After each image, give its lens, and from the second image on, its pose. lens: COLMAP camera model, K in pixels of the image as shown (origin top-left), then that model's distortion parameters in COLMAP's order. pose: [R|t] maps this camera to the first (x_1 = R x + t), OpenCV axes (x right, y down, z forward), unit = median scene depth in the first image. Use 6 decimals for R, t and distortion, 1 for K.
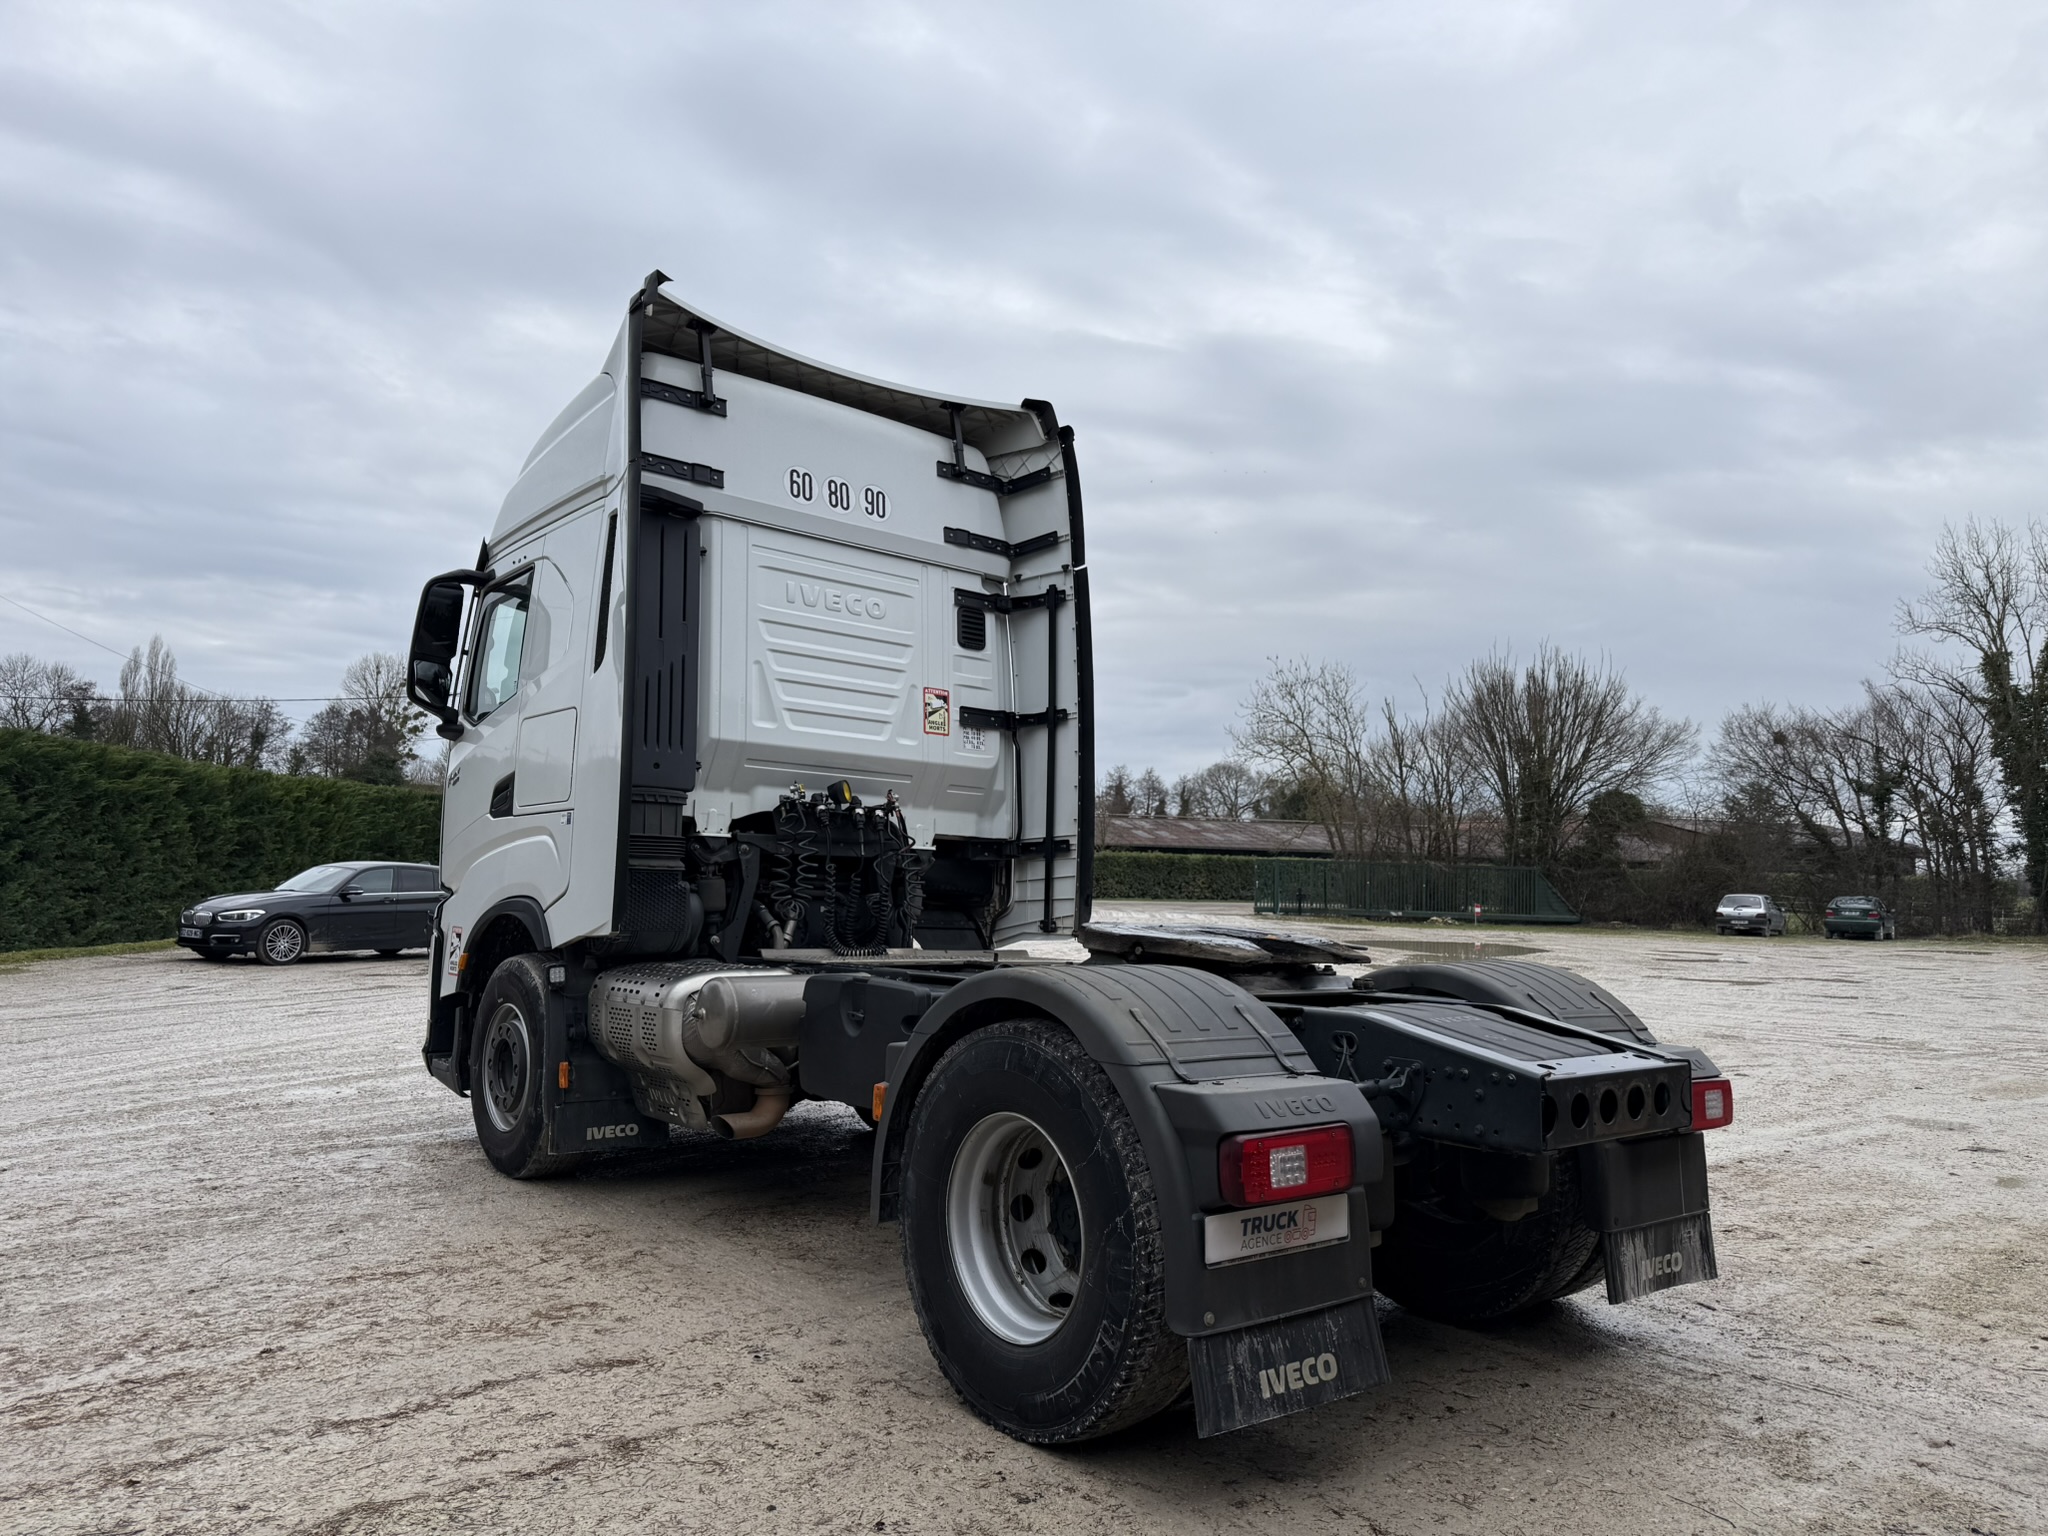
lens RADIAL K [[1435.3, 0, 1023.5], [0, 1435.3, 775.8], [0, 0, 1]] dist [0.030541, -0.032973]
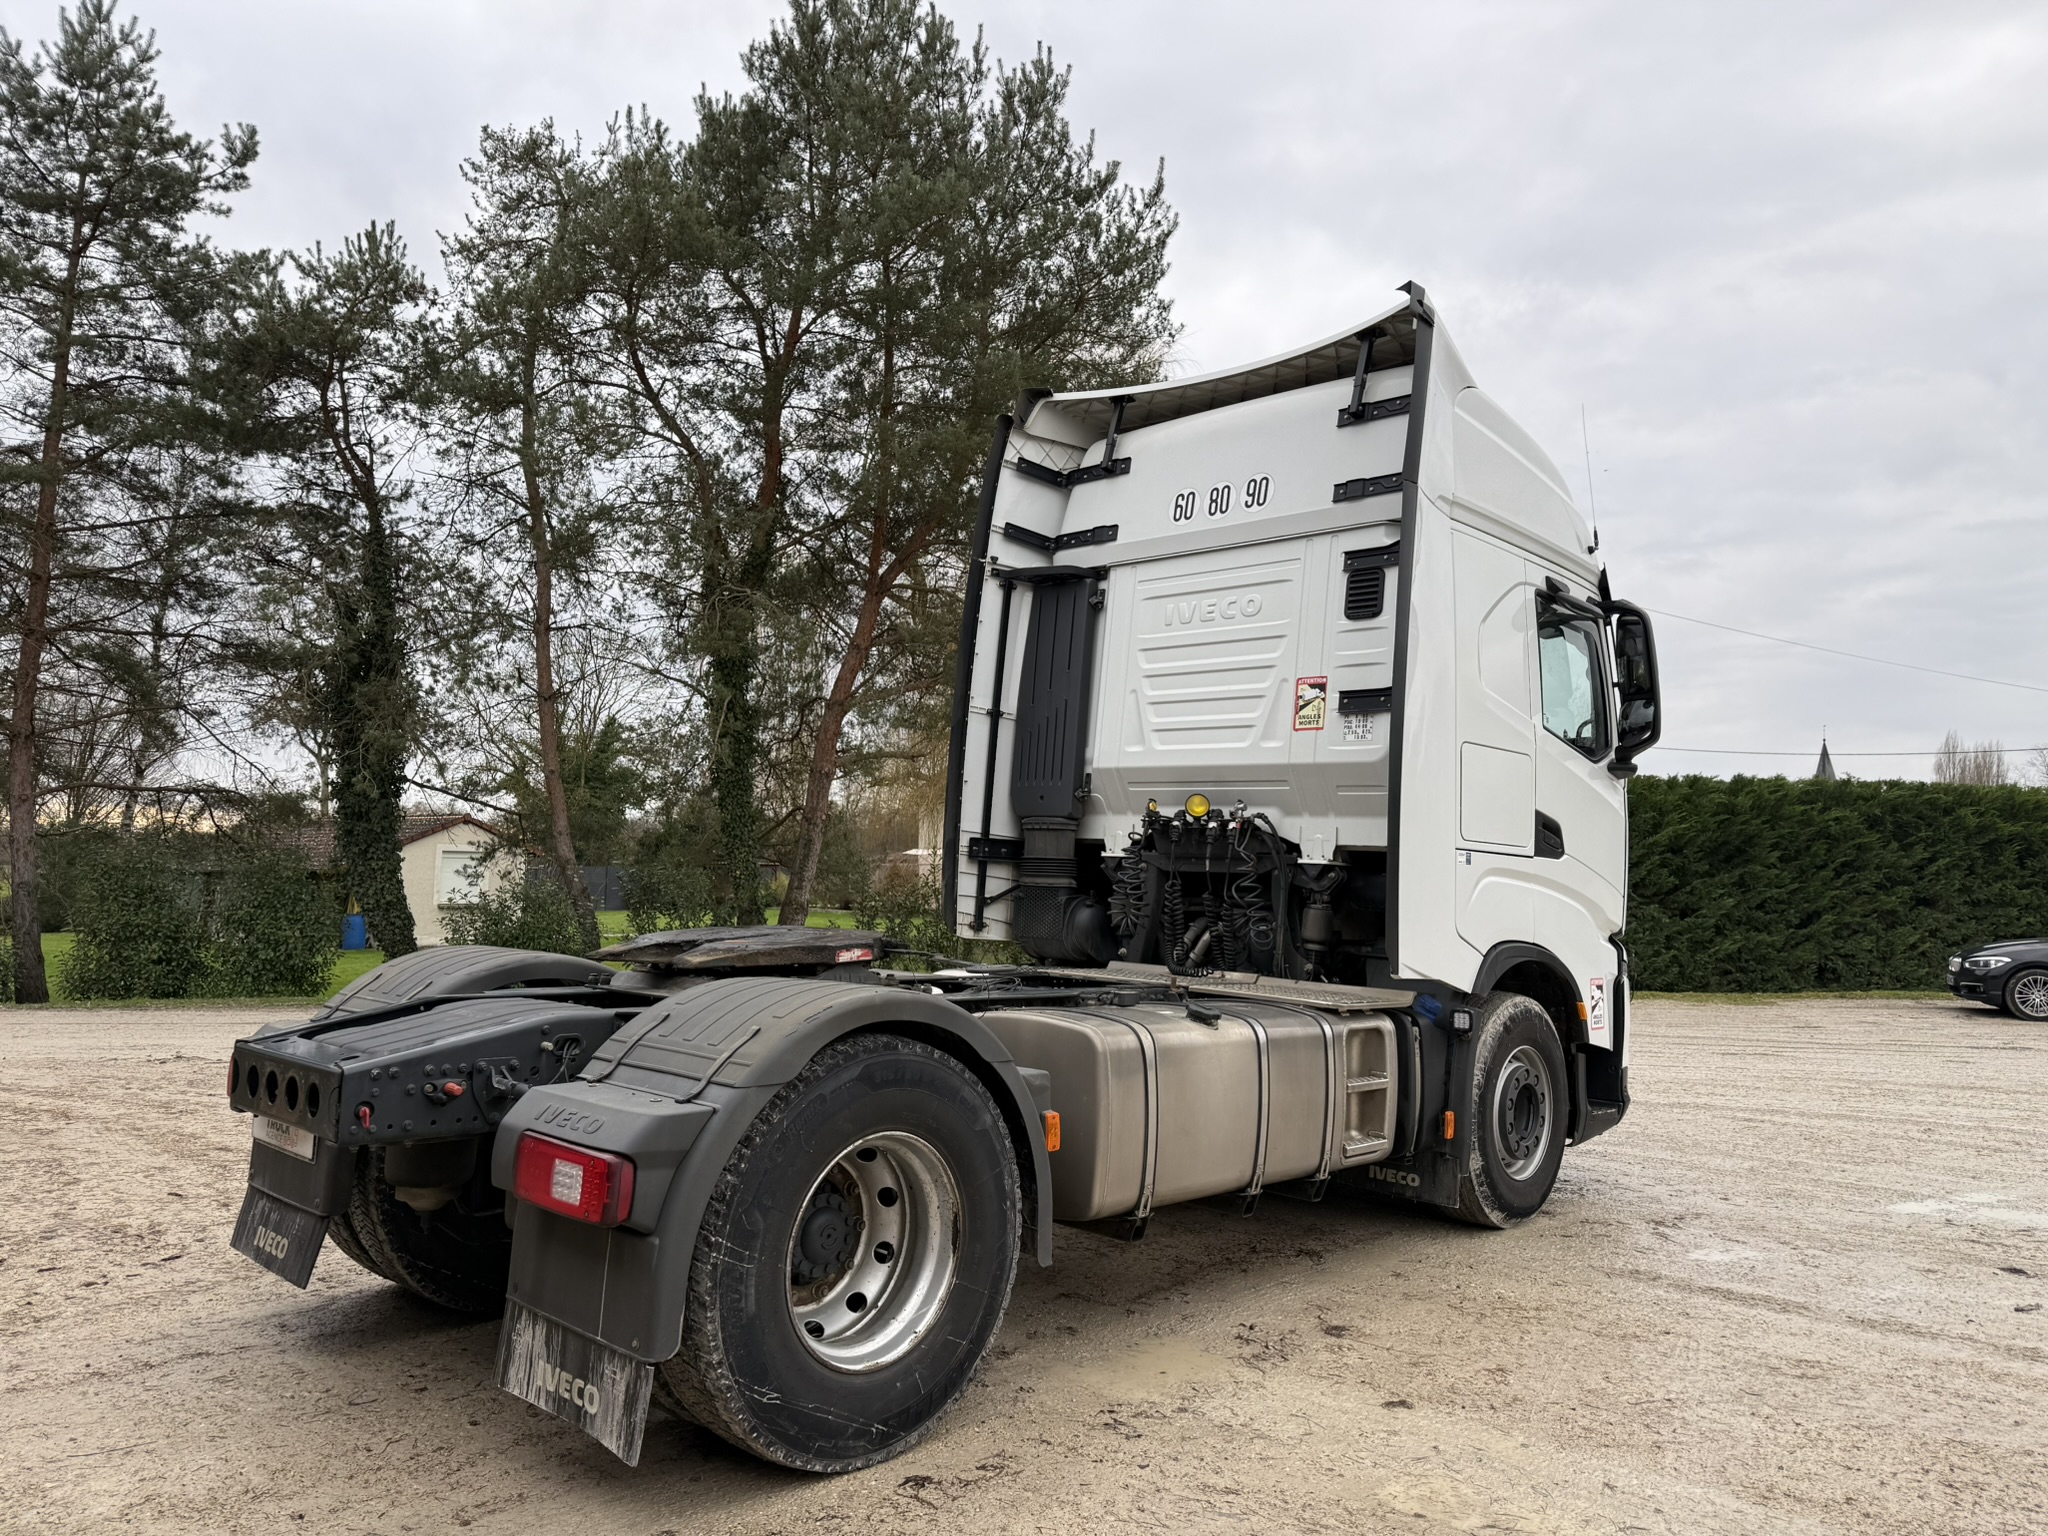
lens RADIAL K [[1435.3, 0, 1032.8], [0, 1435.3, 763.4], [0, 0, 1]] dist [0.030541, -0.032973]
pose [[0.120552, -0.105872, -0.987045, 0.833553], [0.057758, 0.993360, -0.099495, 0.073384], [0.991025, -0.045016, 0.125866, 0.780834]]
